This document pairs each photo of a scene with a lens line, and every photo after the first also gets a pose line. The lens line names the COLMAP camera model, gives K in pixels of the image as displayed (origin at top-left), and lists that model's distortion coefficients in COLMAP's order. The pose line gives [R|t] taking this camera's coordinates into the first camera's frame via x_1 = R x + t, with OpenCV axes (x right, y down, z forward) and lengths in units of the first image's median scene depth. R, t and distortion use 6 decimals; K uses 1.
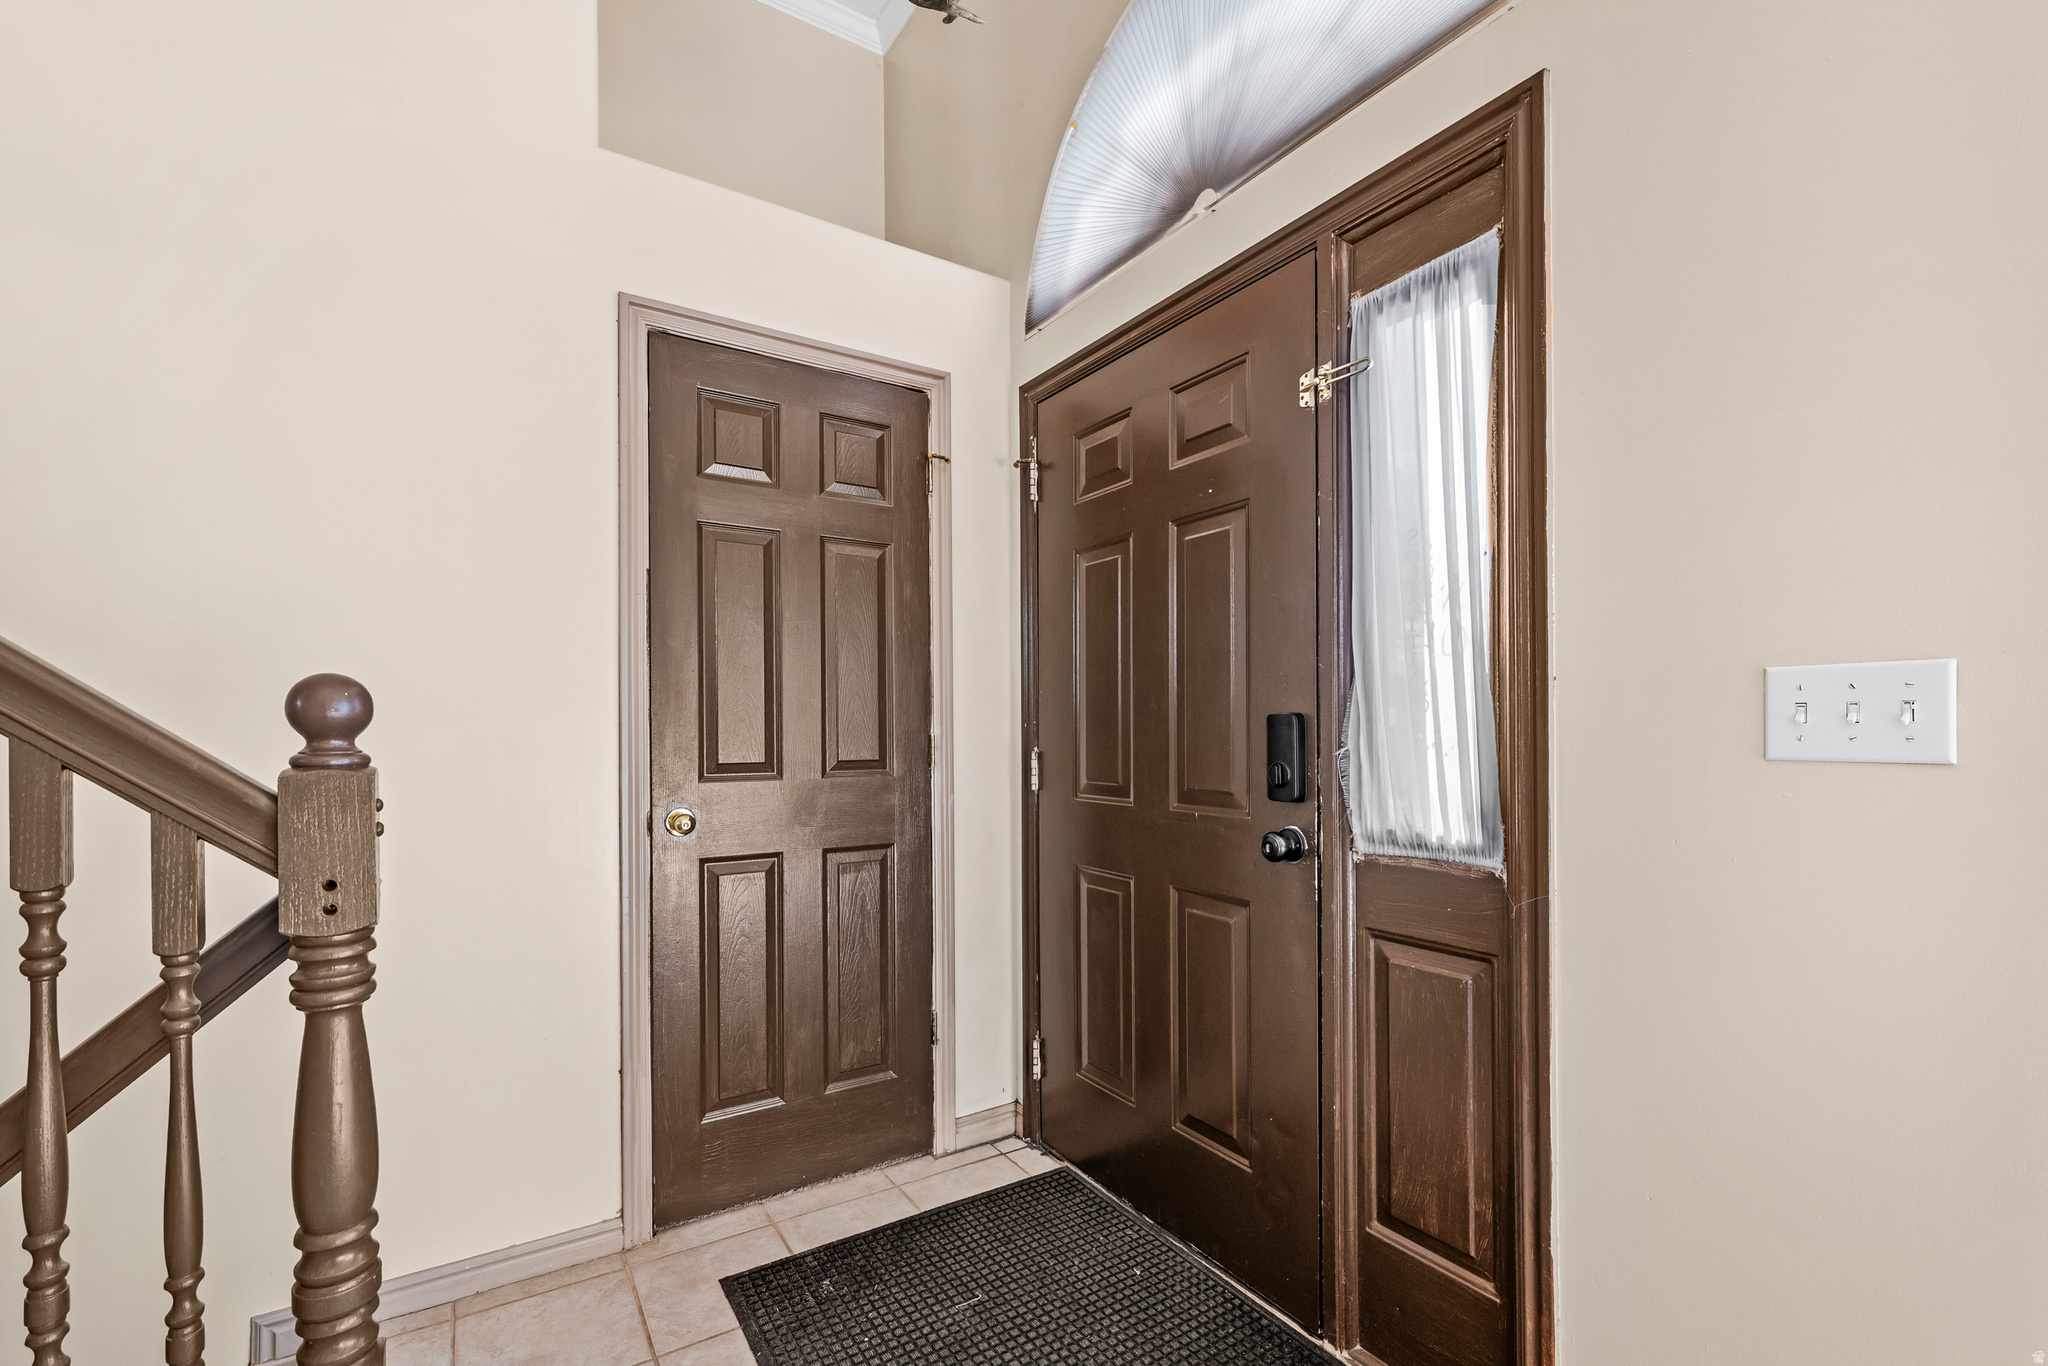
lens RADIAL K [[856.8, 0, 984.4], [0, 856.8, 730.3], [0, 0, 1]] dist [-0.010851, -0.000399]
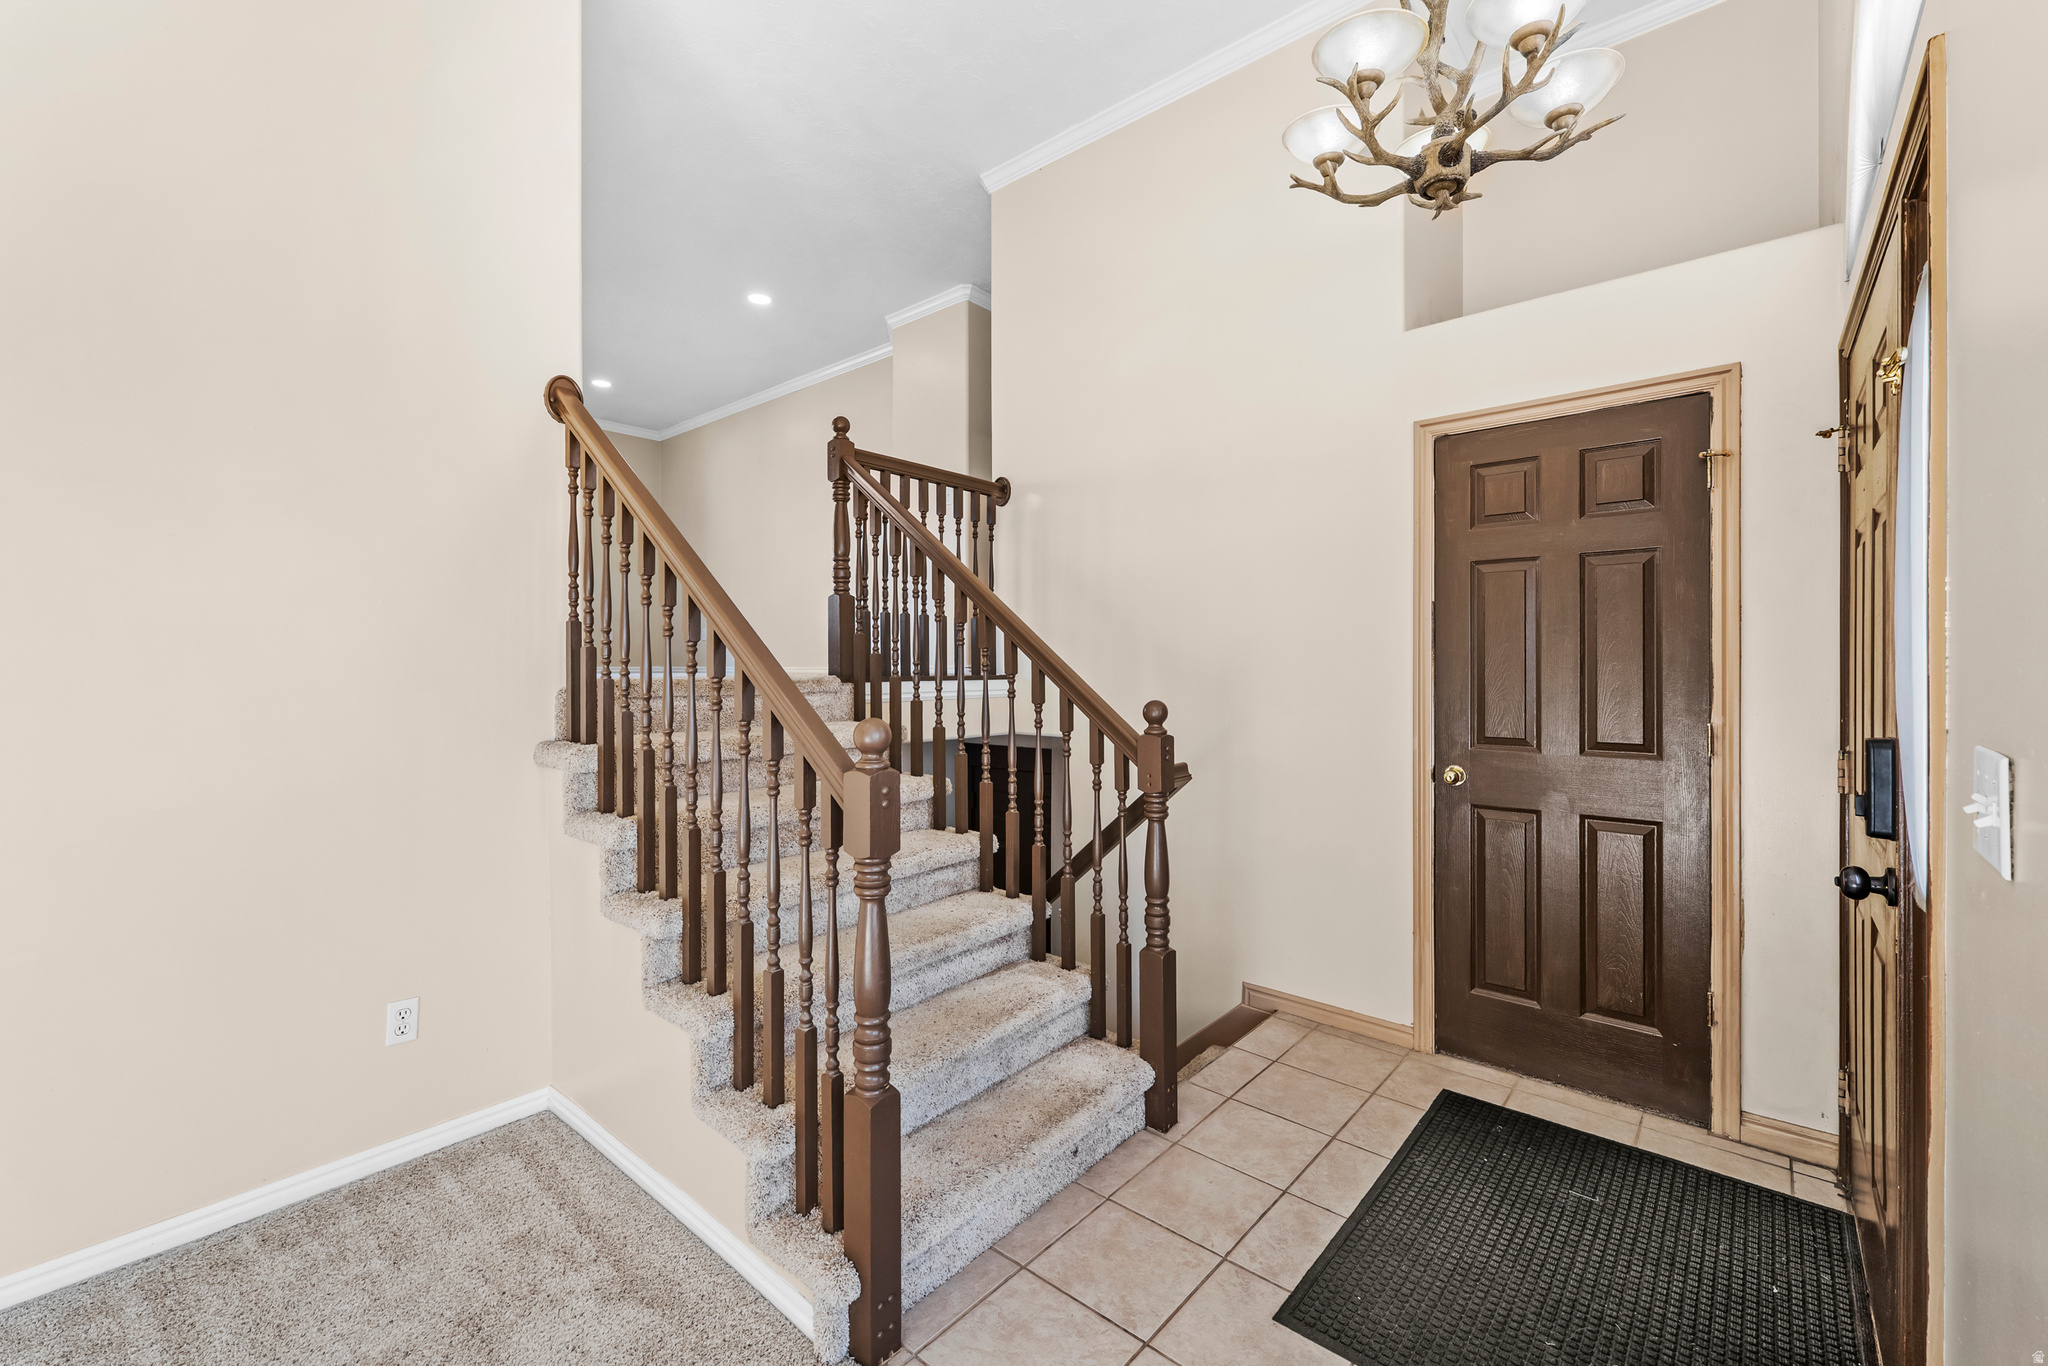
lens RADIAL K [[840.9, 0, 1027.5], [0, 840.9, 675.0], [0, 0, 1]] dist [0.001326, -0.000419]
pose [[0.295823, 0.015748, -0.955113, 0.732936], [0.003540, 0.999839, 0.017582, -0.083739], [0.955236, -0.008582, 0.295720, -0.093330]]
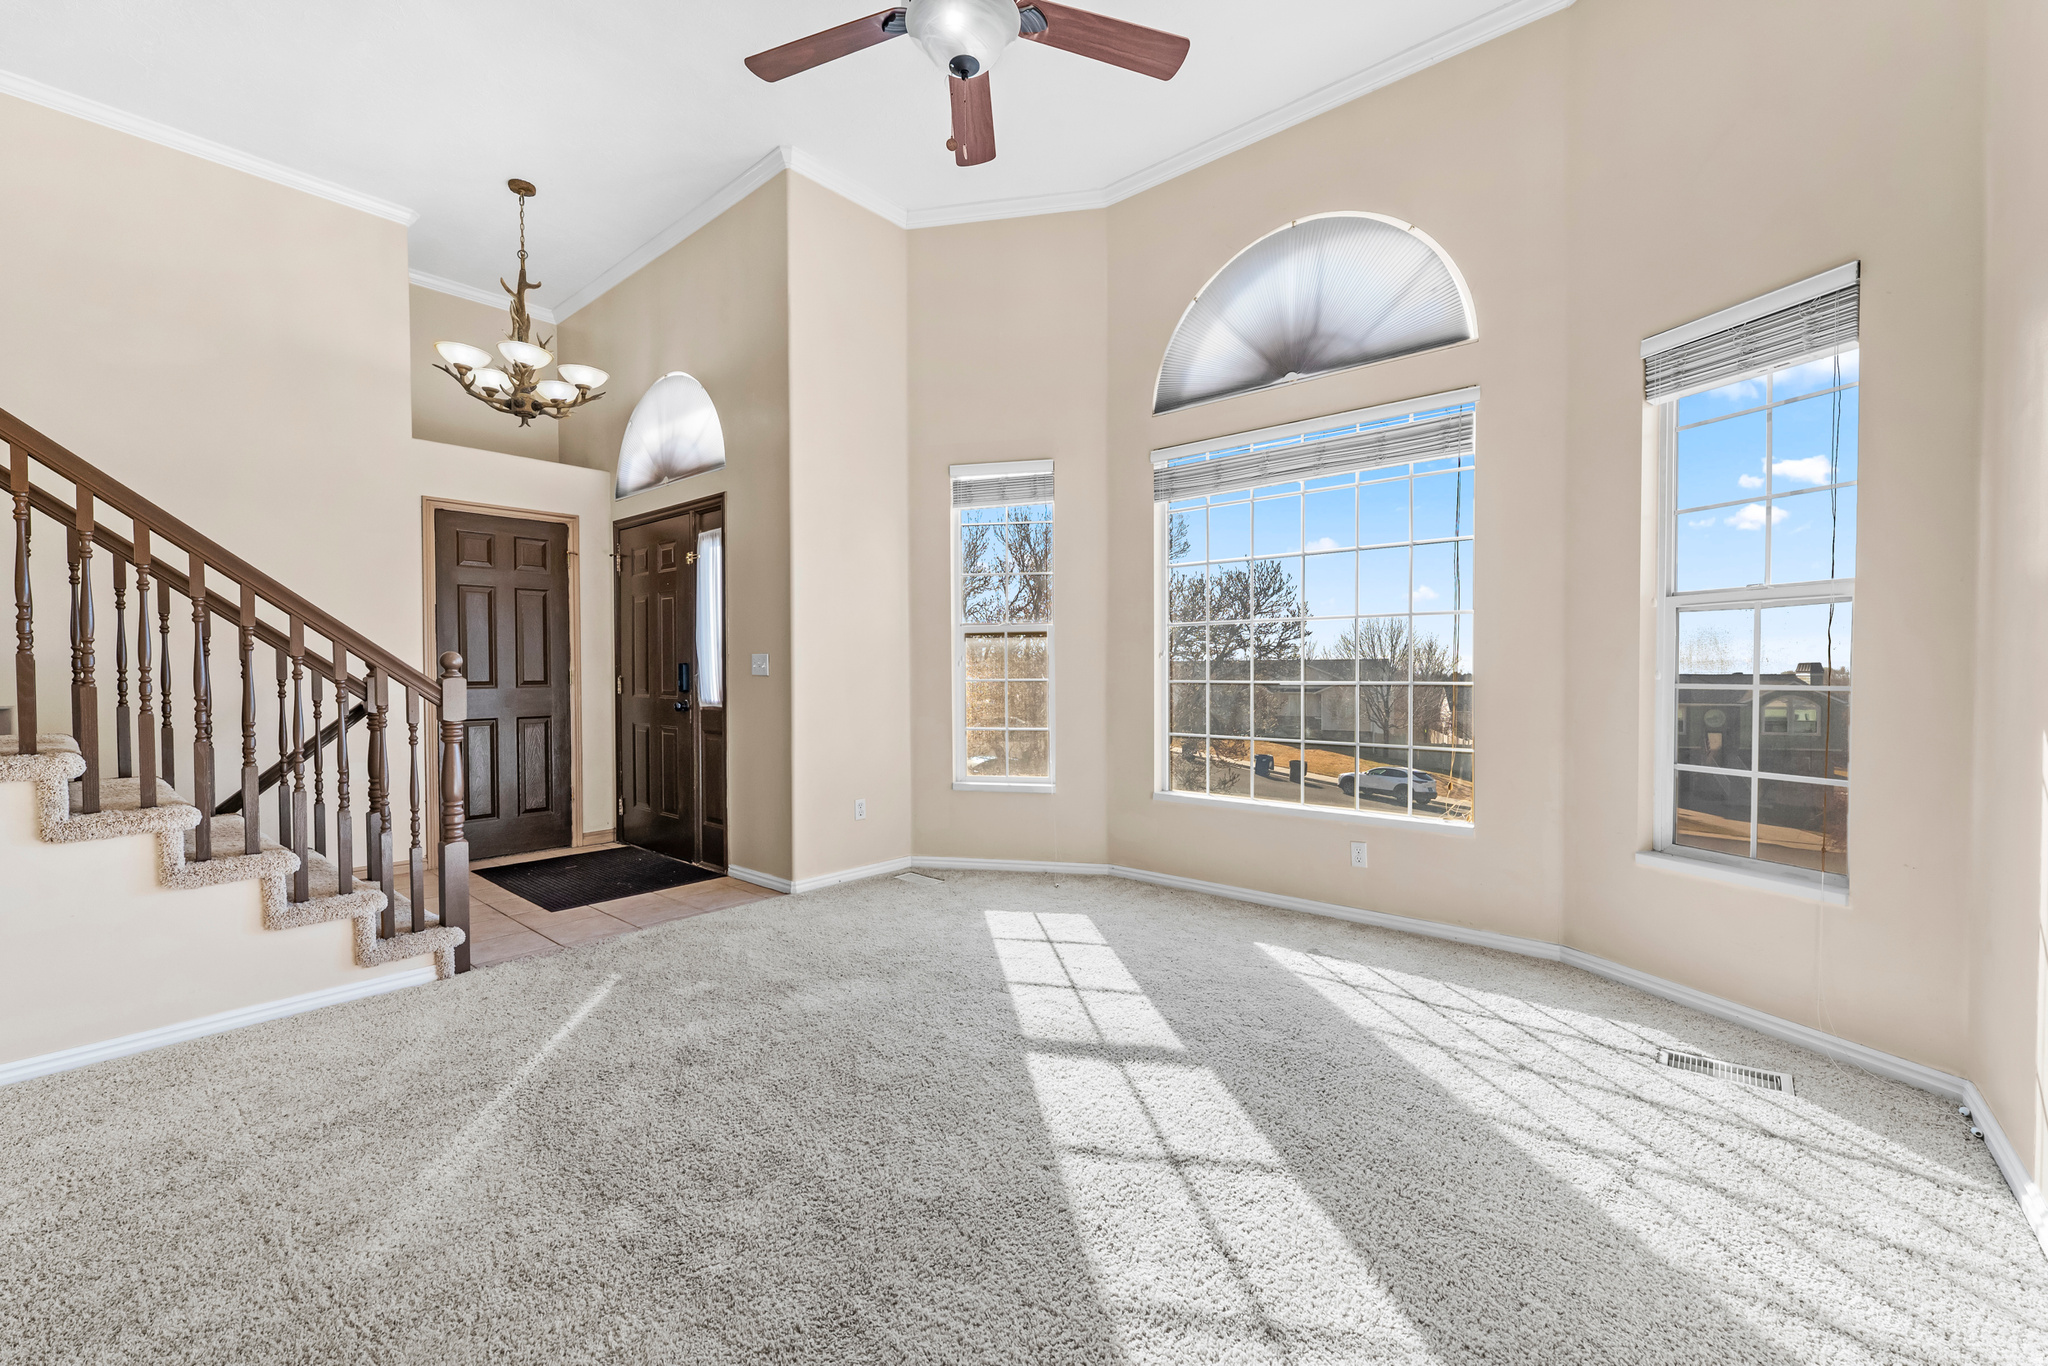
lens RADIAL K [[840.9, 0, 1025.1], [0, 840.9, 688.7], [0, 0, 1]] dist [0.001326, -0.000419]
pose [[0.954004, -0.001486, 0.299789, 0.488635], [-0.003937, 0.999839, 0.017485, 0.011974], [-0.299767, -0.017861, 0.953845, -1.768285]]
